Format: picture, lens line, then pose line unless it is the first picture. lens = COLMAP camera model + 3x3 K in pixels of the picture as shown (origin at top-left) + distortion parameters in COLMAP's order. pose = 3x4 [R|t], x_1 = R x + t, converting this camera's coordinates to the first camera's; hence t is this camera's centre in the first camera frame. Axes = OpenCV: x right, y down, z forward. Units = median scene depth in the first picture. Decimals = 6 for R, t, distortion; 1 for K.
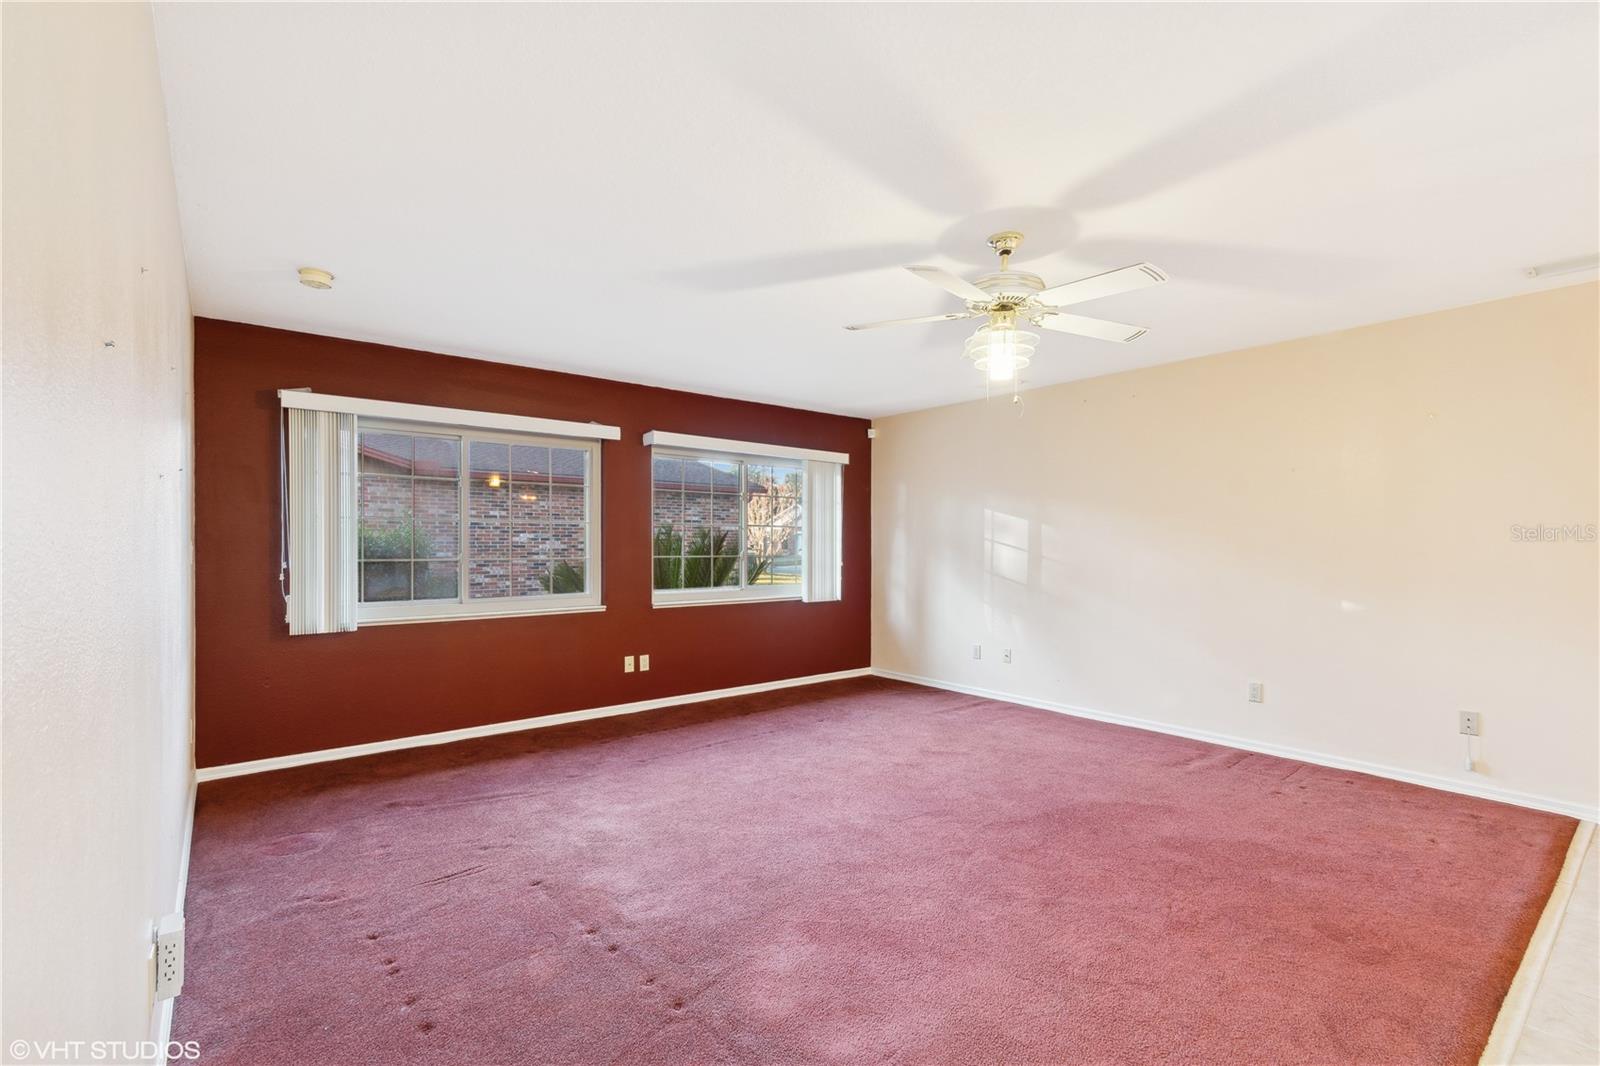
lens RADIAL K [[720.9, 0, 809.6], [0, 720.9, 543.4], [0, 0, 1]] dist [0.007669, -0.003236]
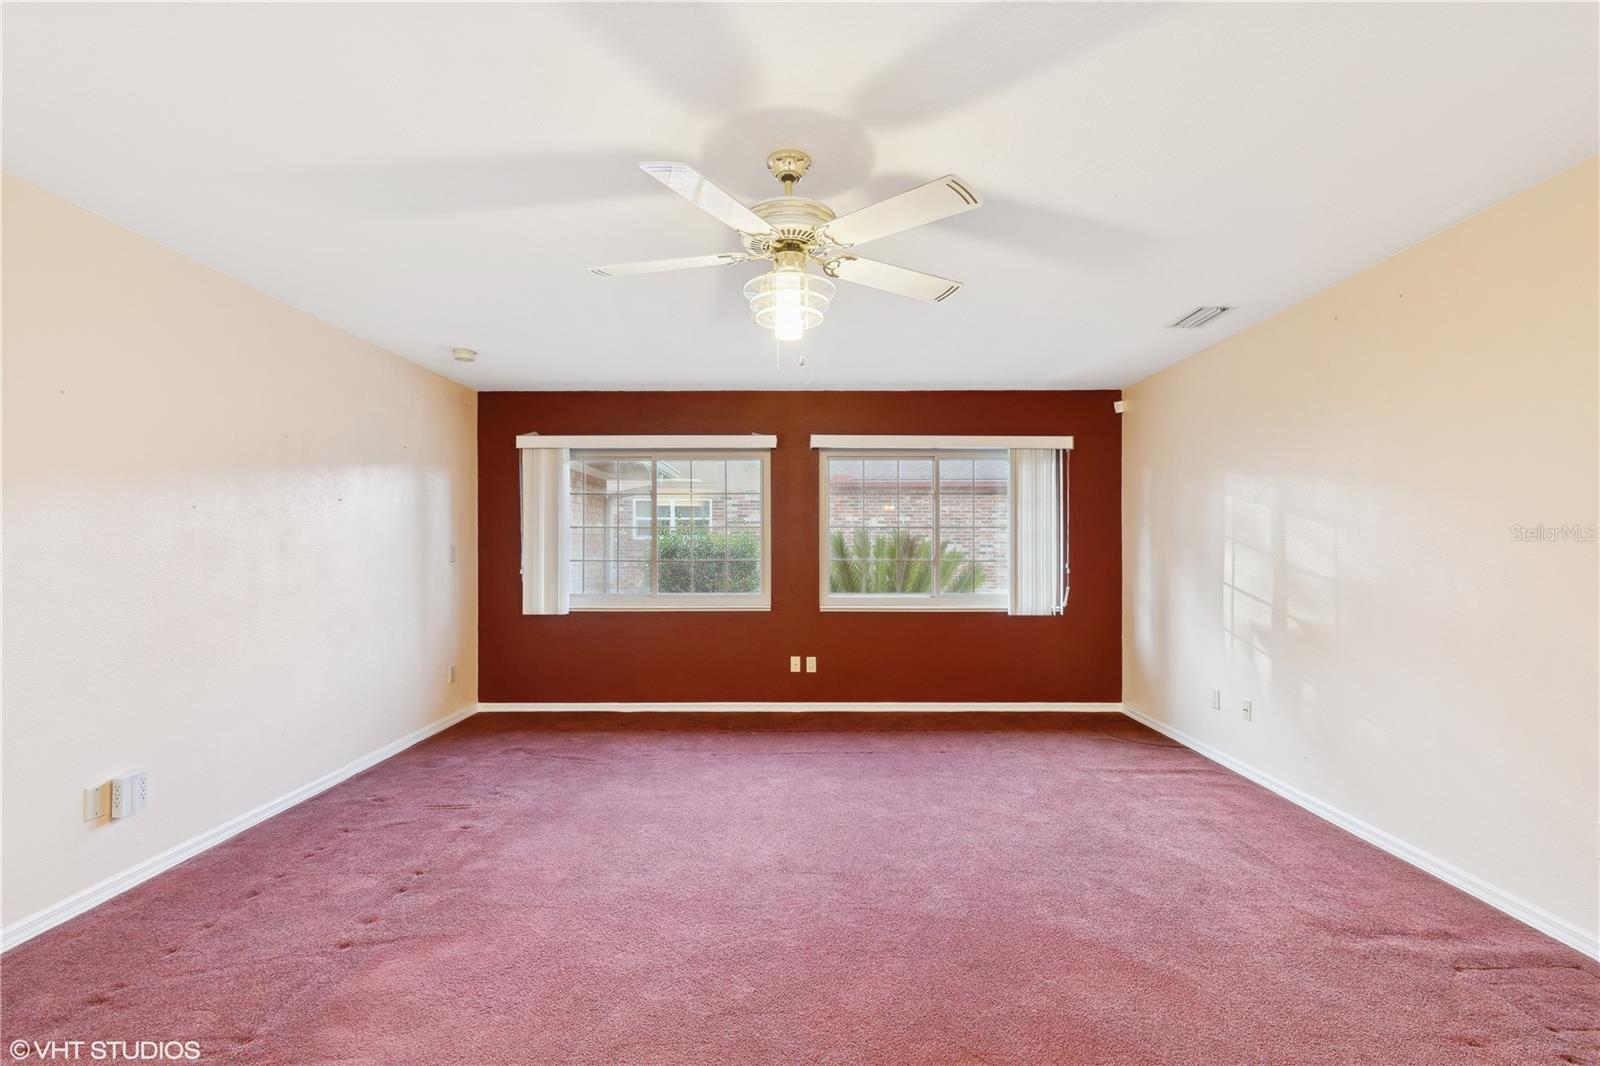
lens RADIAL K [[720.9, 0, 795.0], [0, 720.9, 541.3], [0, 0, 1]] dist [0.007669, -0.003236]
pose [[0.766390, -0.007316, -0.642334, 0.428936], [0.002148, 0.999959, -0.008827, 0.001652], [0.642372, 0.005385, 0.766374, 0.221132]]
